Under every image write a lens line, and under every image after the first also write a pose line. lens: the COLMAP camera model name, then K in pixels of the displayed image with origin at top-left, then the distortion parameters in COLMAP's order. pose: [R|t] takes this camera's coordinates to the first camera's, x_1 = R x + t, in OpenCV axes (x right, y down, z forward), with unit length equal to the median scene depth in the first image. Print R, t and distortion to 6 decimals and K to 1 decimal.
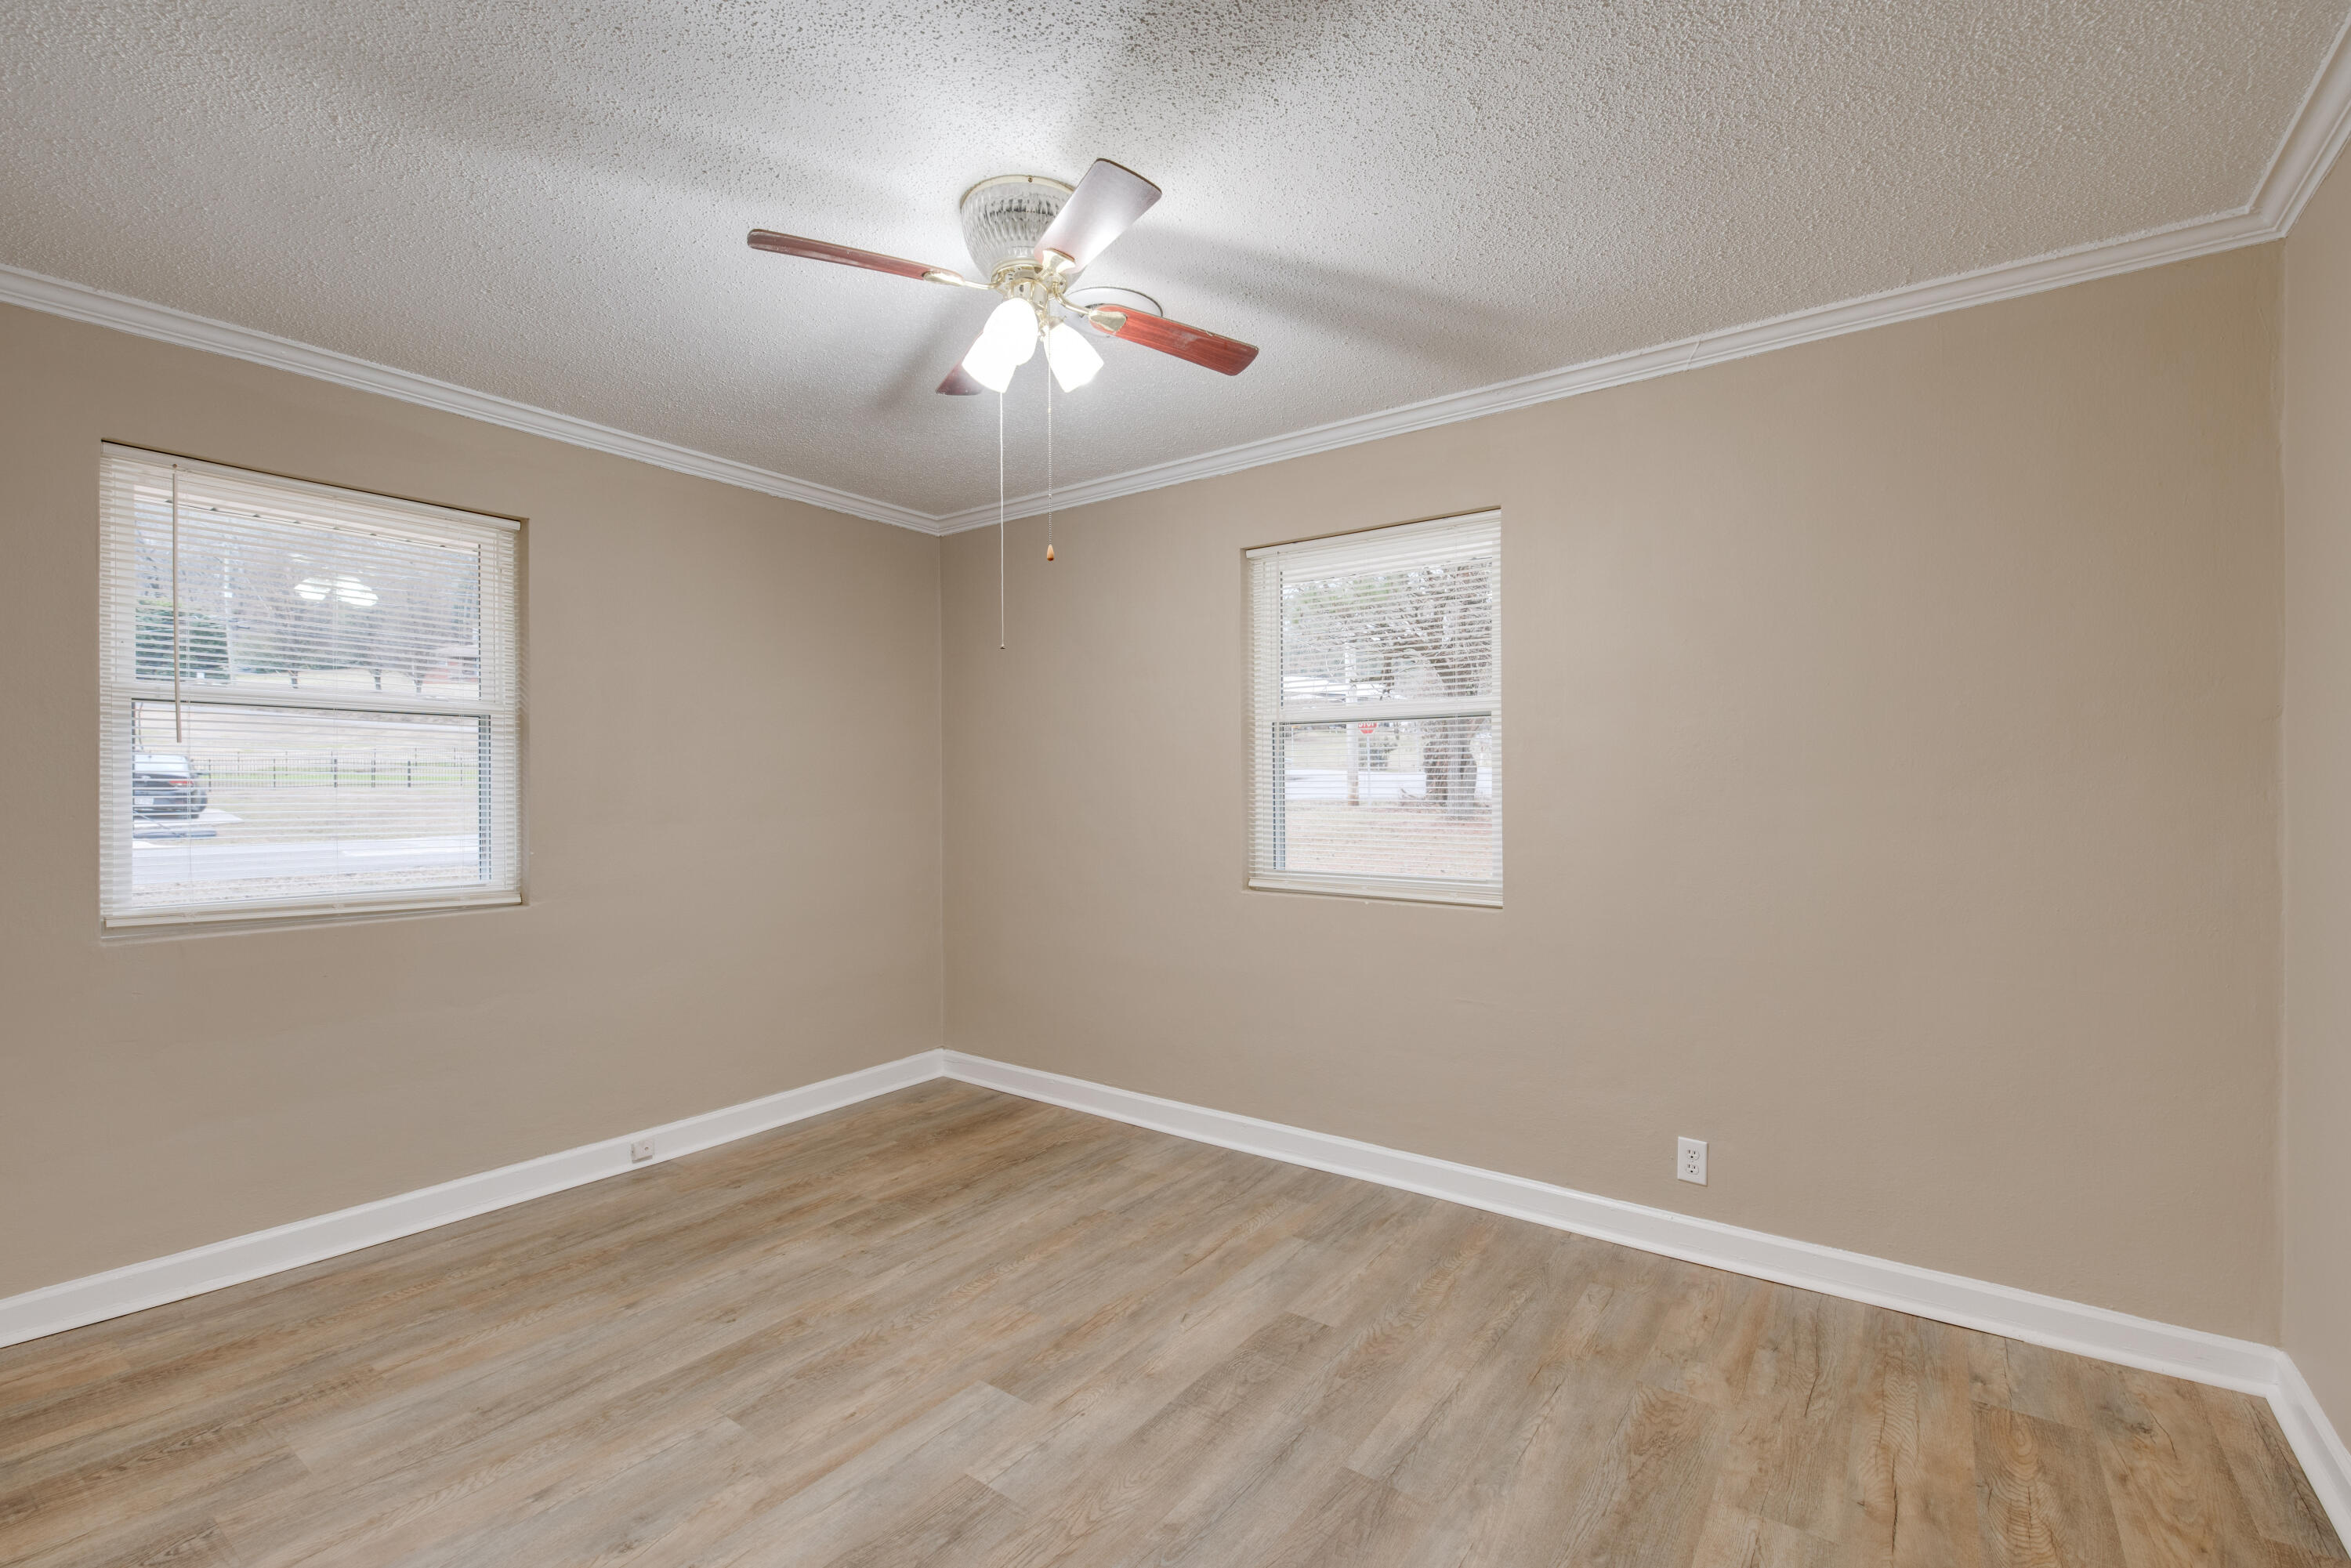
lens RADIAL K [[1033.5, 0, 1175.5], [0, 1033.5, 784.0], [0, 0, 1]] dist [0.000496, -0.000688]
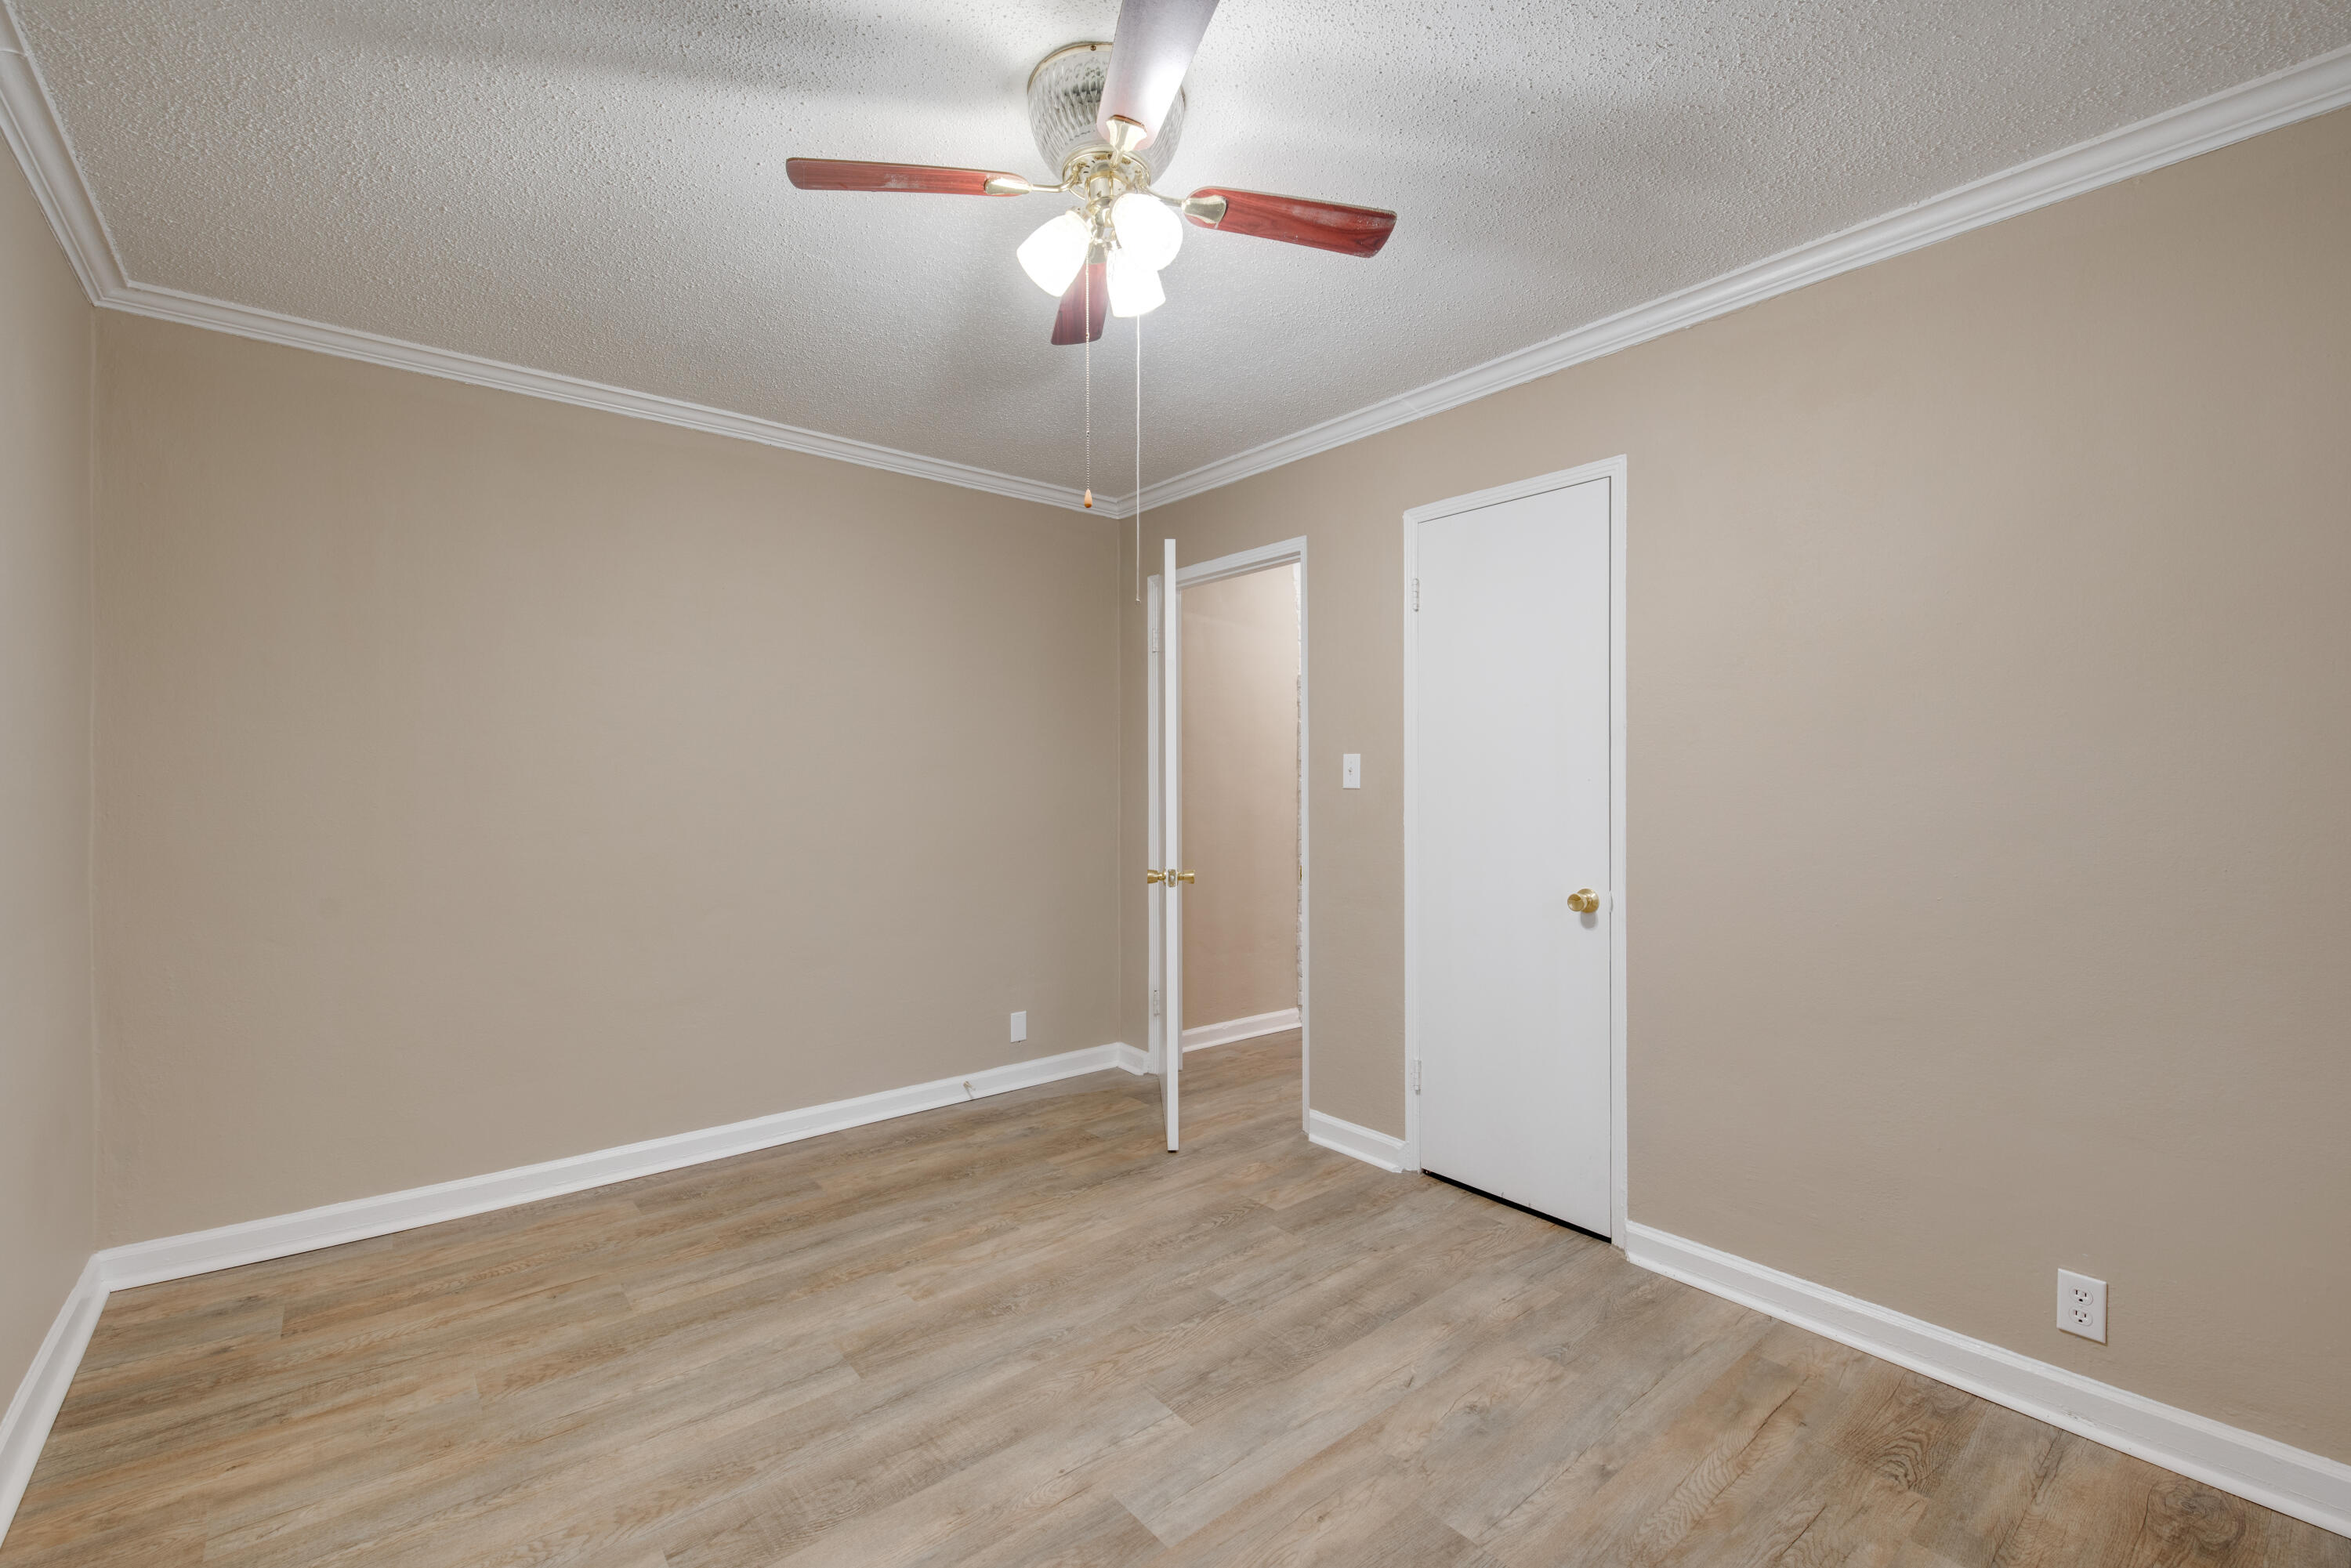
lens RADIAL K [[1033.5, 0, 1175.5], [0, 1033.5, 784.0], [0, 0, 1]] dist [0.000496, -0.000688]
pose [[-0.969757, -0.001345, 0.244068, -0.416885], [-0.000983, 0.999998, 0.001606, 0.015137], [-0.244070, 0.001317, -0.969757, 1.908922]]
